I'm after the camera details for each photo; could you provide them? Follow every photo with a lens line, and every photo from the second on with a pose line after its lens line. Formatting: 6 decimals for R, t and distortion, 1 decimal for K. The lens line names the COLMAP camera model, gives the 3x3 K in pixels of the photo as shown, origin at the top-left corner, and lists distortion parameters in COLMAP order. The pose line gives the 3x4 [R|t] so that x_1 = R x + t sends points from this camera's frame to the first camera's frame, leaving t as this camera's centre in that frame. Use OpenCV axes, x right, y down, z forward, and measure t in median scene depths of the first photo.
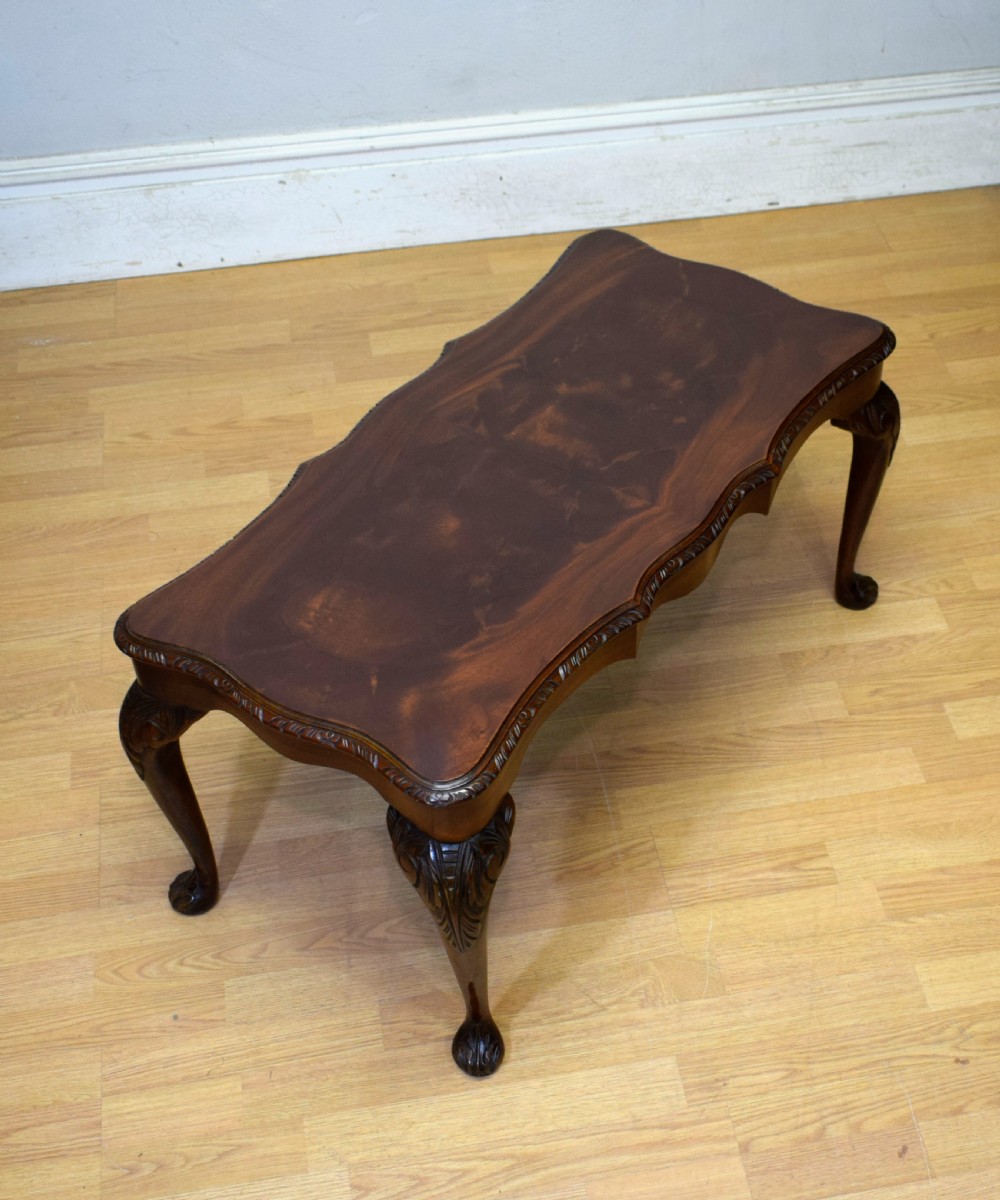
lens RADIAL K [[1744.9, 0, 613.7], [0, 1744.9, 642.2], [0, 0, 1]] dist [-0.021066, 0.000000]
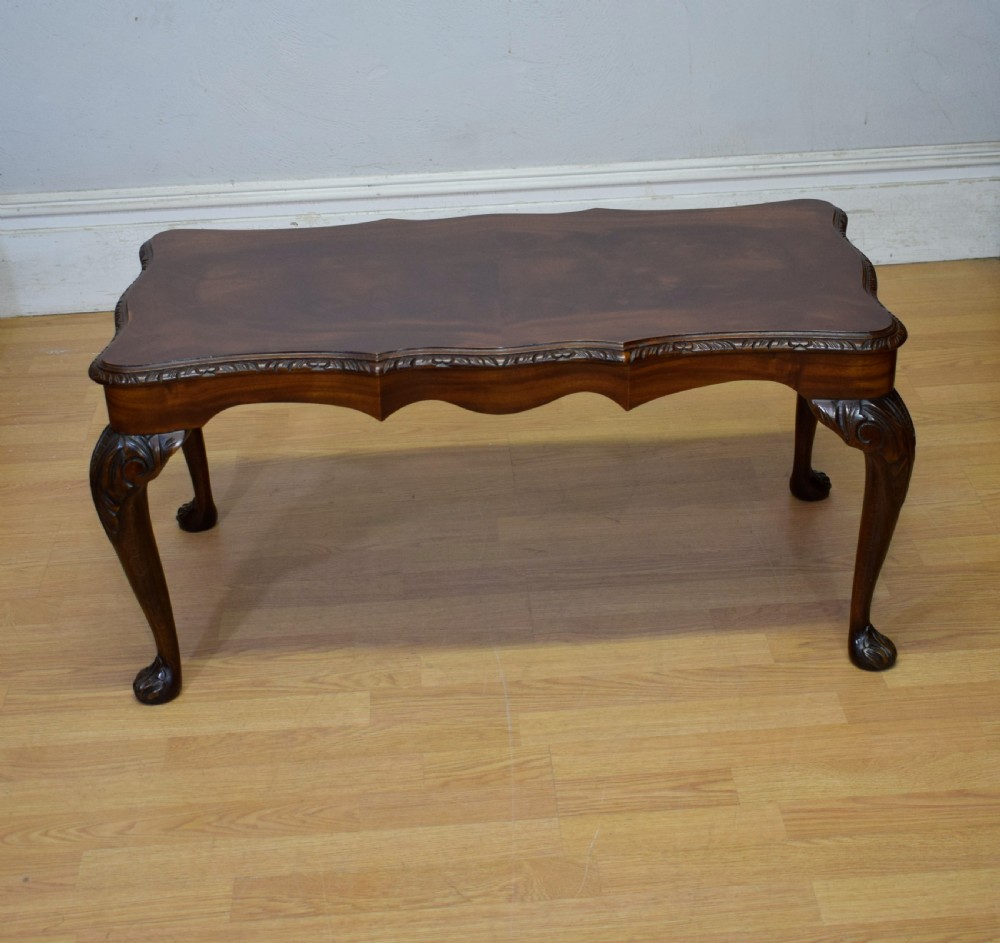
lens RADIAL K [[1703.2, 0, 521.8], [0, 1703.2, 464.9], [0, 0, 1]] dist [-0.023071, 0.000000]
pose [[0.992030, 0.032901, -0.121632, 0.117313], [-0.063905, 0.963321, -0.260632, 0.206867], [0.108595, 0.266328, 0.957746, 0.067905]]
